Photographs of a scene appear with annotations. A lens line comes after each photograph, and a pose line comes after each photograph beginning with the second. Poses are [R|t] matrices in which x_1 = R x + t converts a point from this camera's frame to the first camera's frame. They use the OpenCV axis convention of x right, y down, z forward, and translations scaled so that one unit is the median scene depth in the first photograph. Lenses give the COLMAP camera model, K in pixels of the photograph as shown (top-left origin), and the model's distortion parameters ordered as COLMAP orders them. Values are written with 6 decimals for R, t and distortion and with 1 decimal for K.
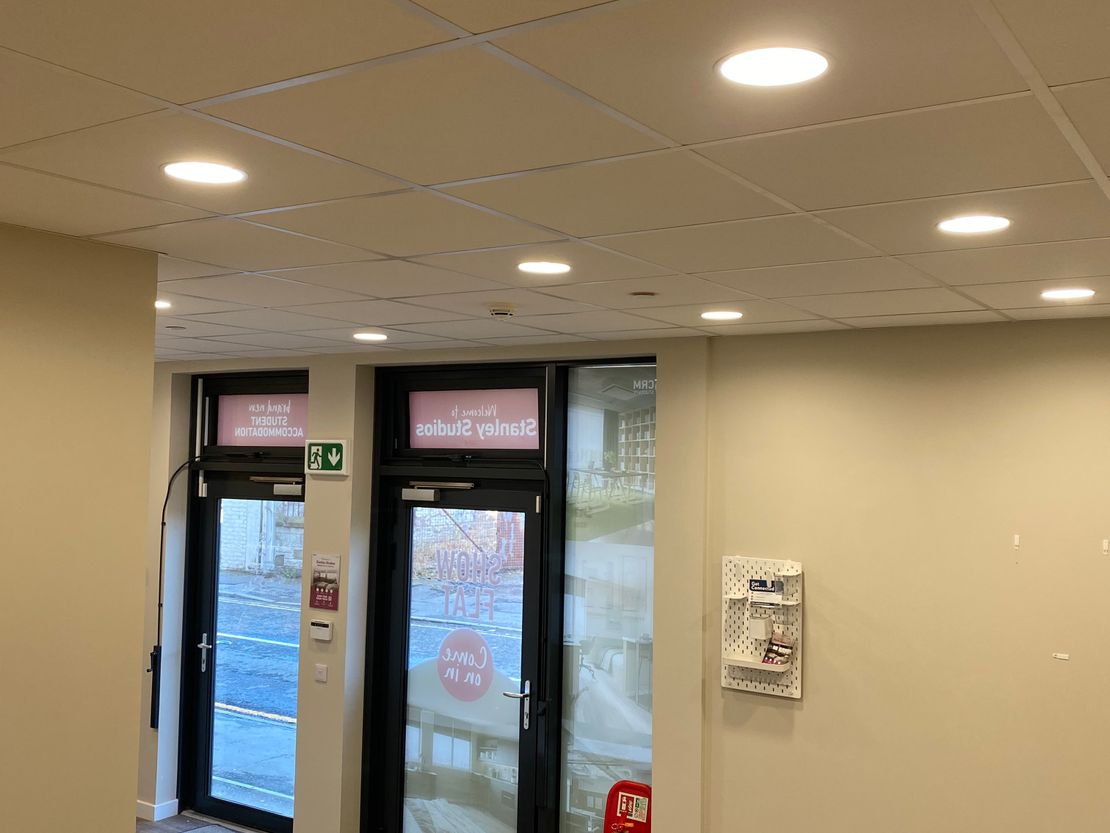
lens RADIAL K [[1125.9, 0, 556.5], [0, 1125.9, 416.7], [0, 0, 1]] dist [0.026720, 0.000000]
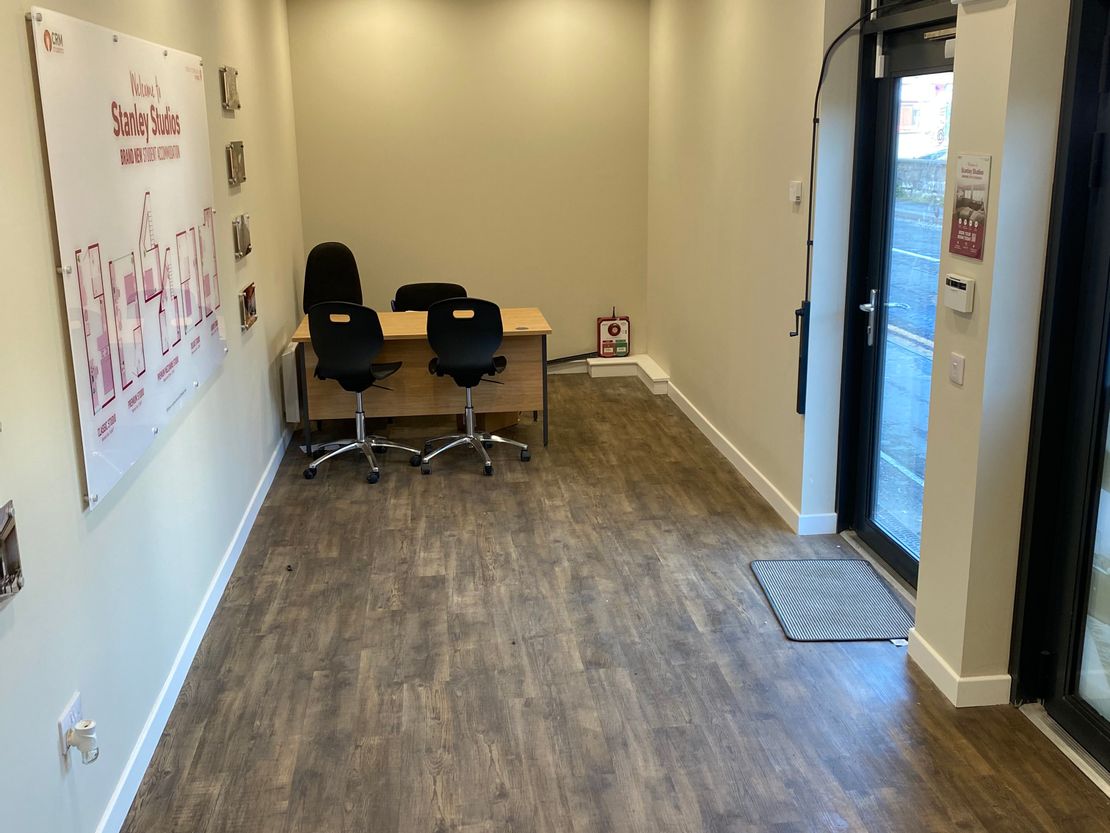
lens RADIAL K [[1125.9, 0, 552.8], [0, 1125.9, 408.1], [0, 0, 1]] dist [0.026720, 0.000000]
pose [[0.622245, 0.166340, -0.764946, 0.094805], [0.048804, 0.967020, 0.249982, 0.085447], [0.781300, -0.192882, 0.593605, 0.453648]]
